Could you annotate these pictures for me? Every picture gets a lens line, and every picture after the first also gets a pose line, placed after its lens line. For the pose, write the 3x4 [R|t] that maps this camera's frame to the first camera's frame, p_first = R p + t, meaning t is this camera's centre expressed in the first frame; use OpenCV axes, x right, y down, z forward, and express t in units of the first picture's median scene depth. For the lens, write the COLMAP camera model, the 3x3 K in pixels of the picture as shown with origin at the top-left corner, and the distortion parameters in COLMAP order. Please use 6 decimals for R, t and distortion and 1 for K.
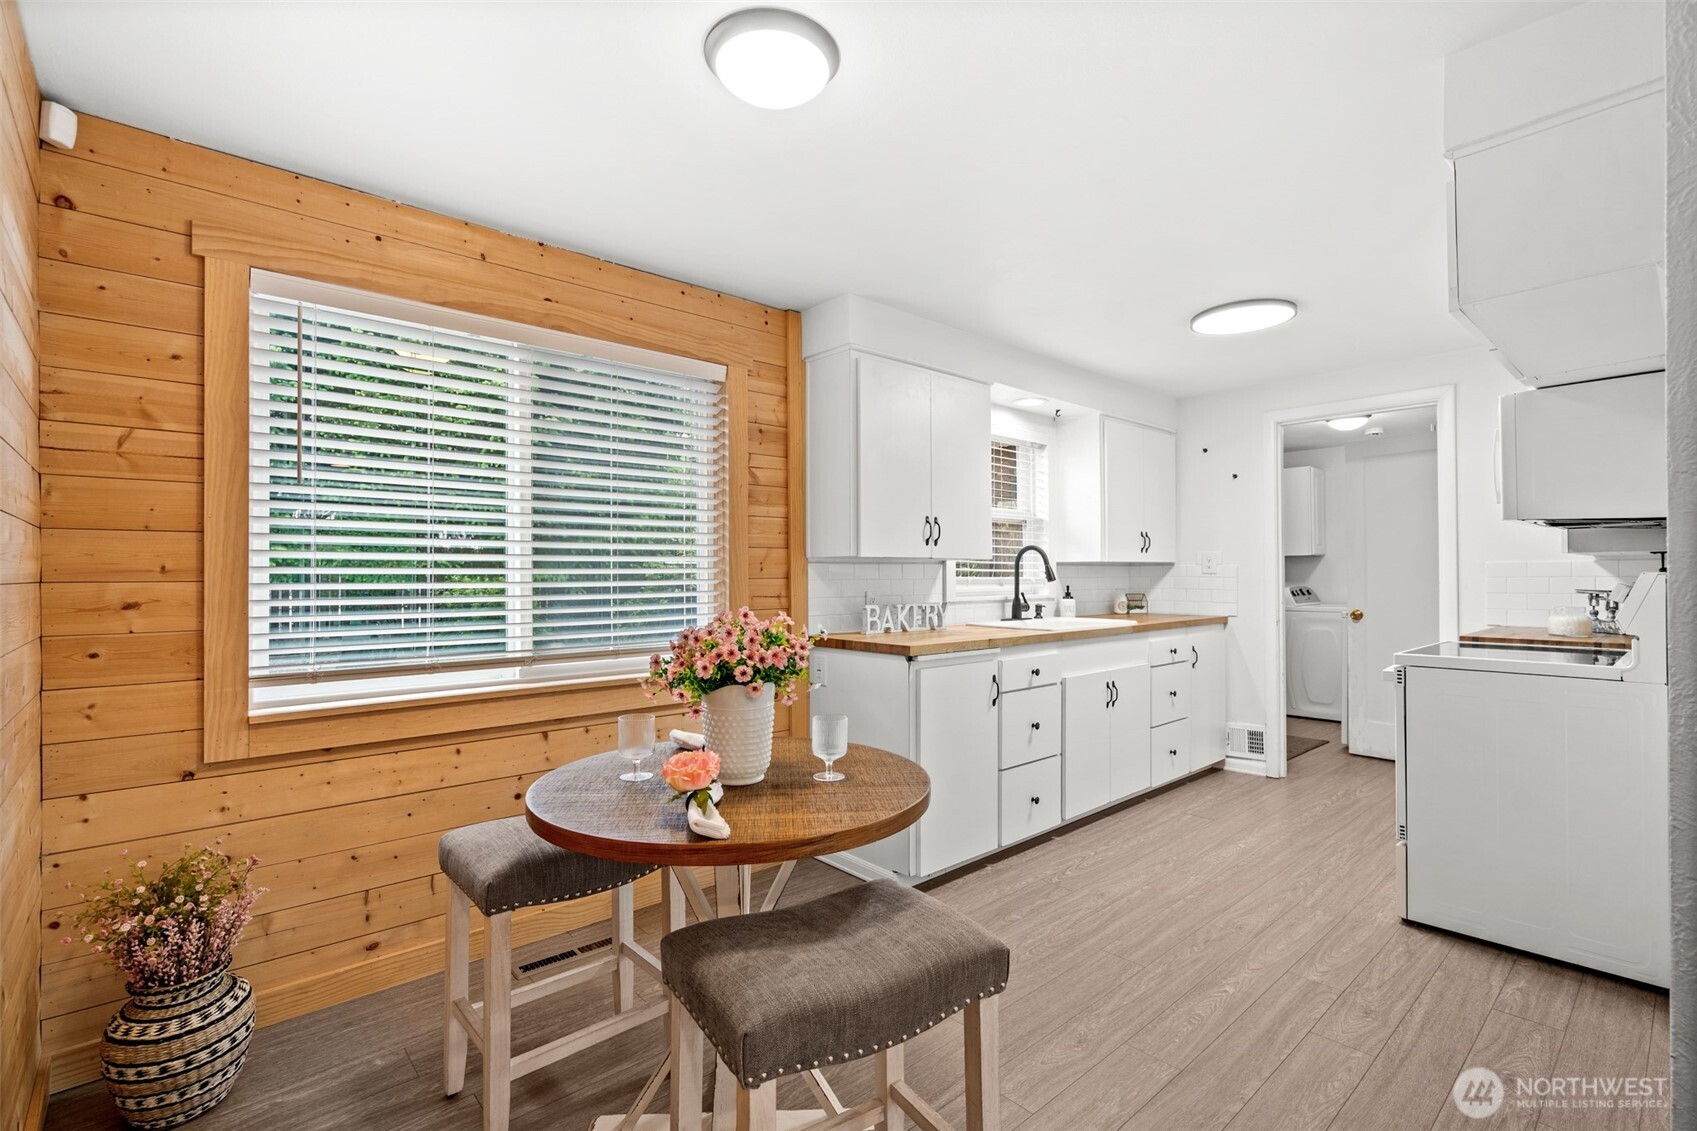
lens RADIAL K [[800.1, 0, 839.7], [0, 800.1, 576.9], [0, 0, 1]] dist [-0.000716, 0.001395]
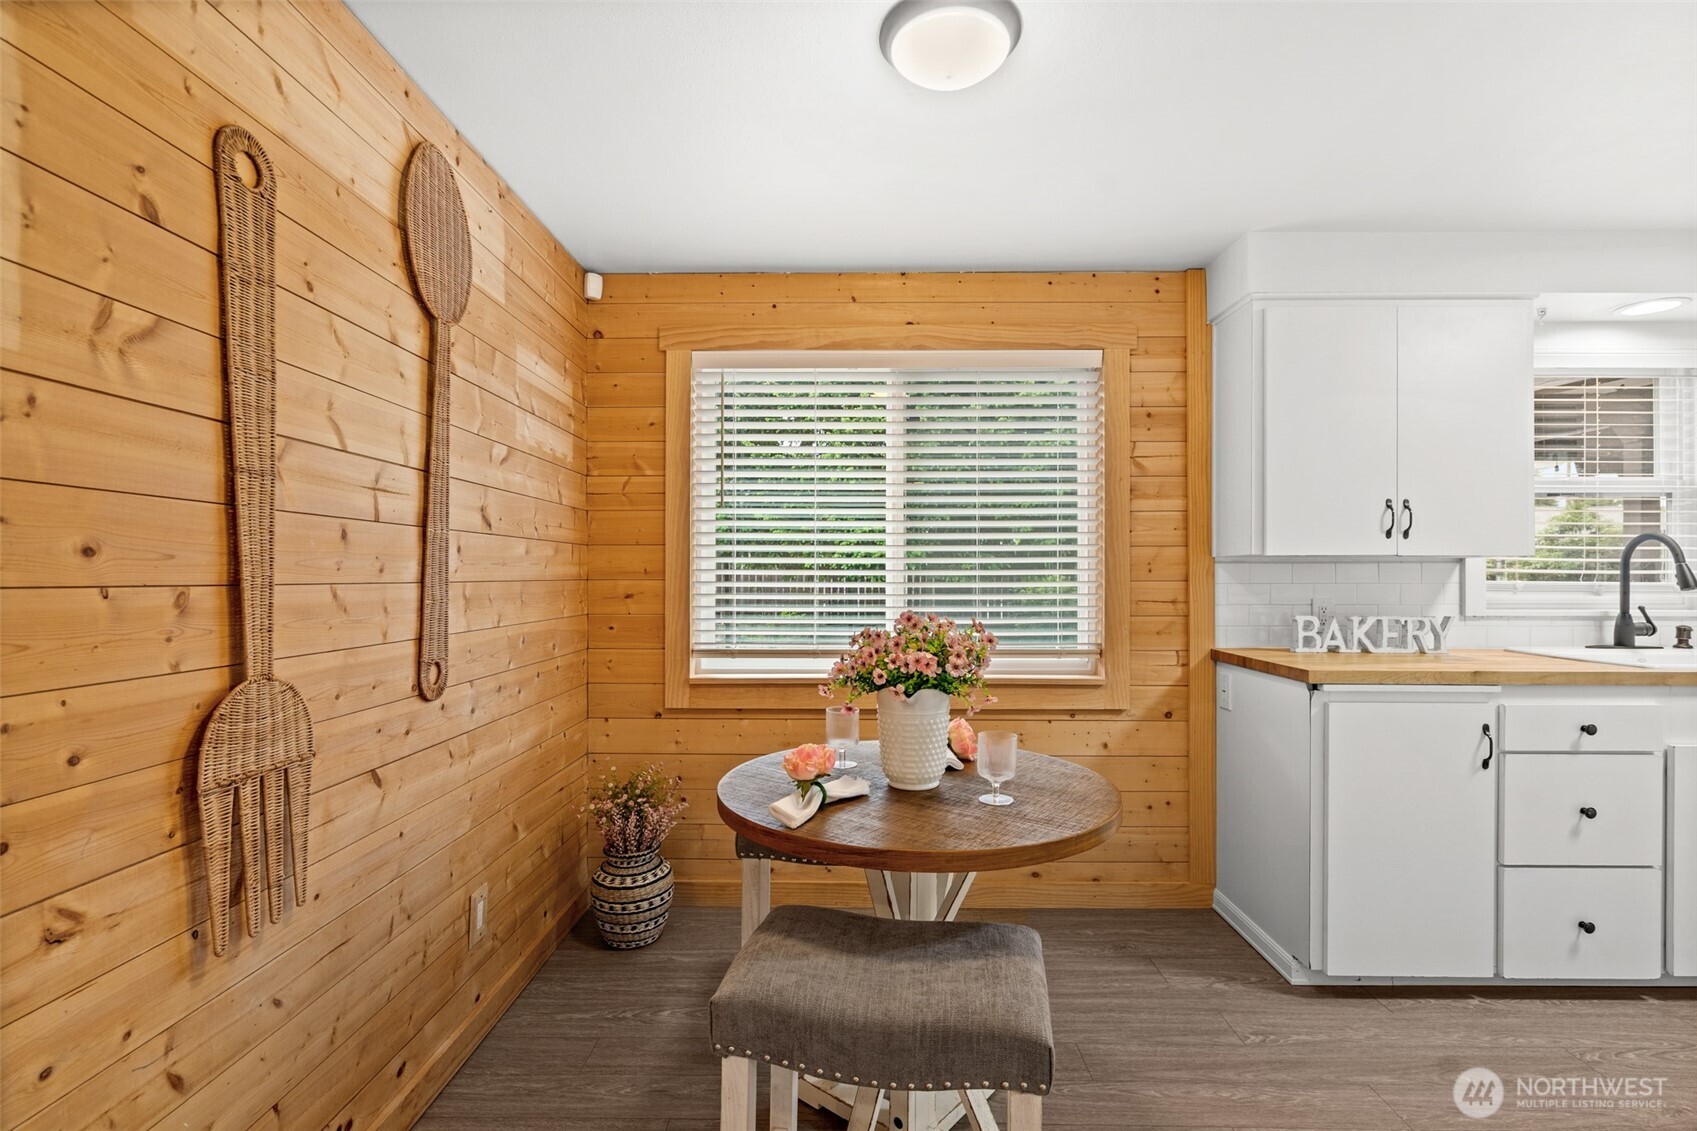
lens RADIAL K [[791.6, 0, 811.3], [0, 791.6, 580.2], [0, 0, 1]] dist [-0.001926, 0.000793]
pose [[0.724493, 0.008338, -0.689232, 0.251952], [-0.005379, 0.999965, 0.006442, -0.002866], [0.689261, -0.000960, 0.724512, 0.112068]]
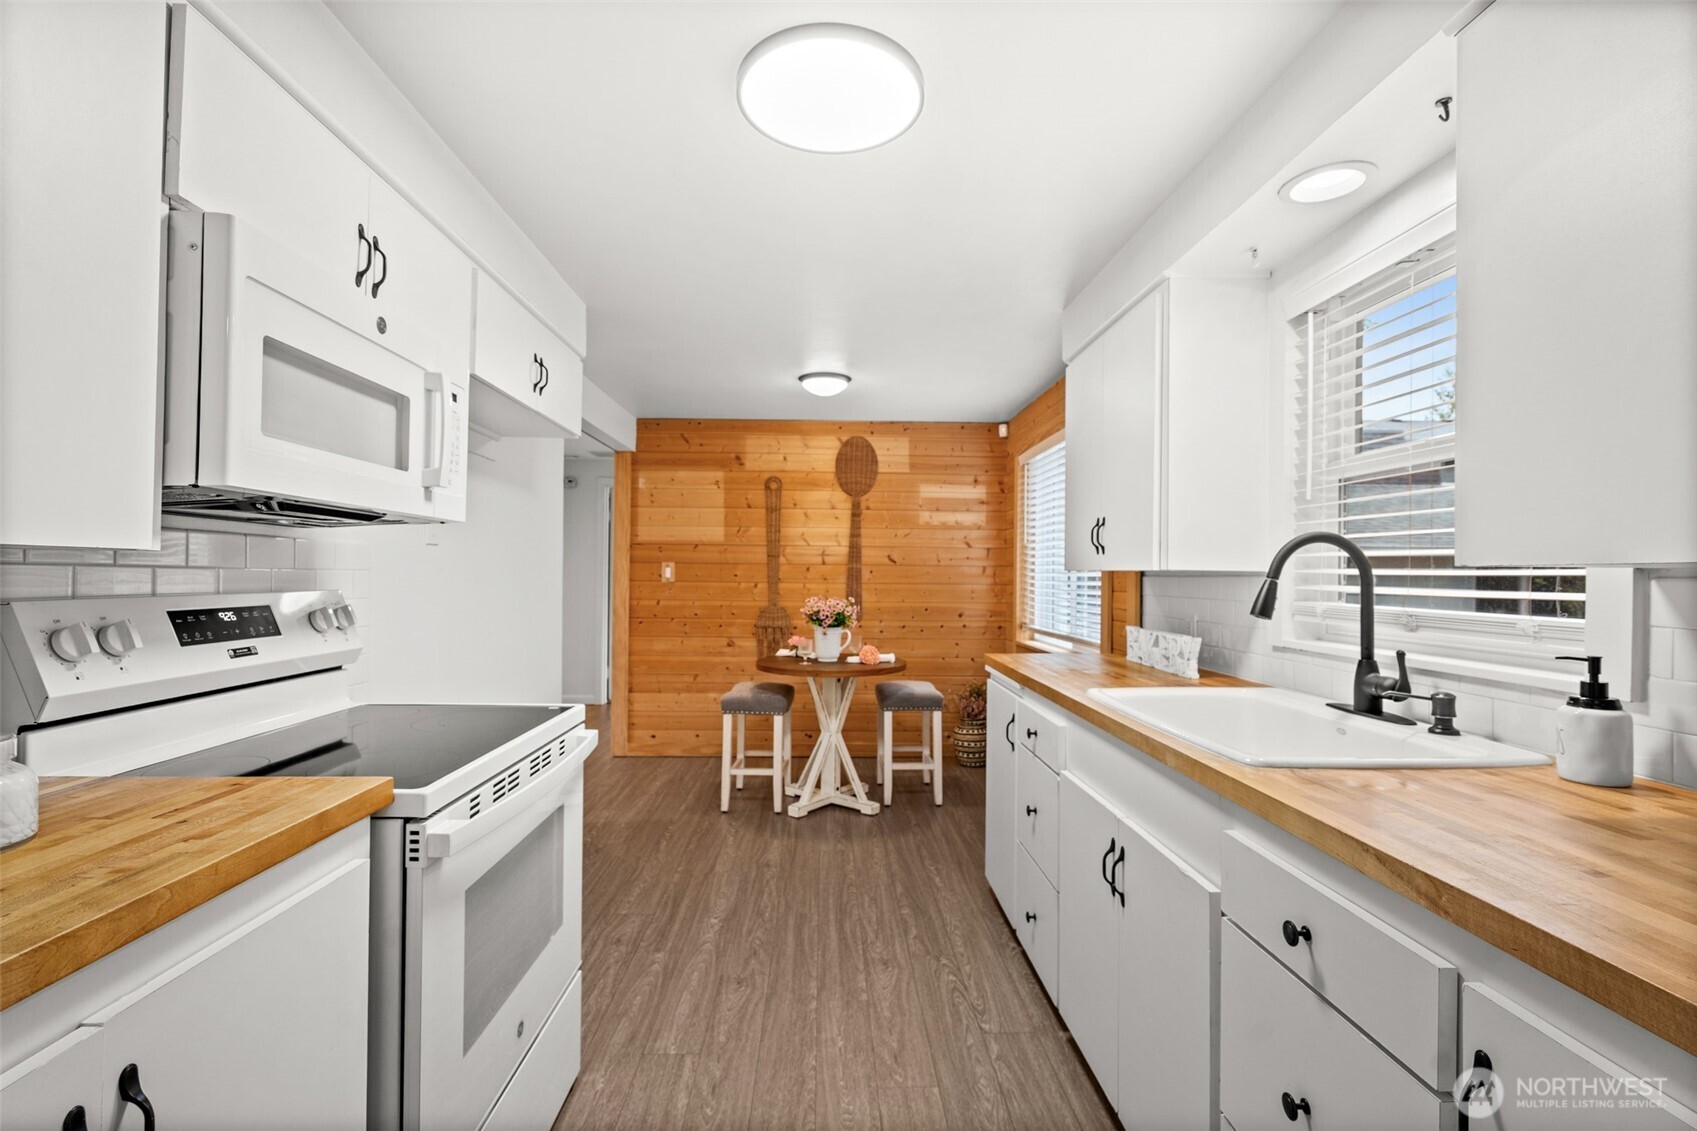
lens RADIAL K [[774.5, 0, 839.1], [0, 774.5, 569.1], [0, 0, 1]] dist [0.002712, 0.001324]
pose [[-0.657825, -0.005940, -0.753148, 0.967220], [-0.006996, 0.999974, -0.001776, -0.024181], [0.753139, 0.004101, -0.657849, 1.474570]]
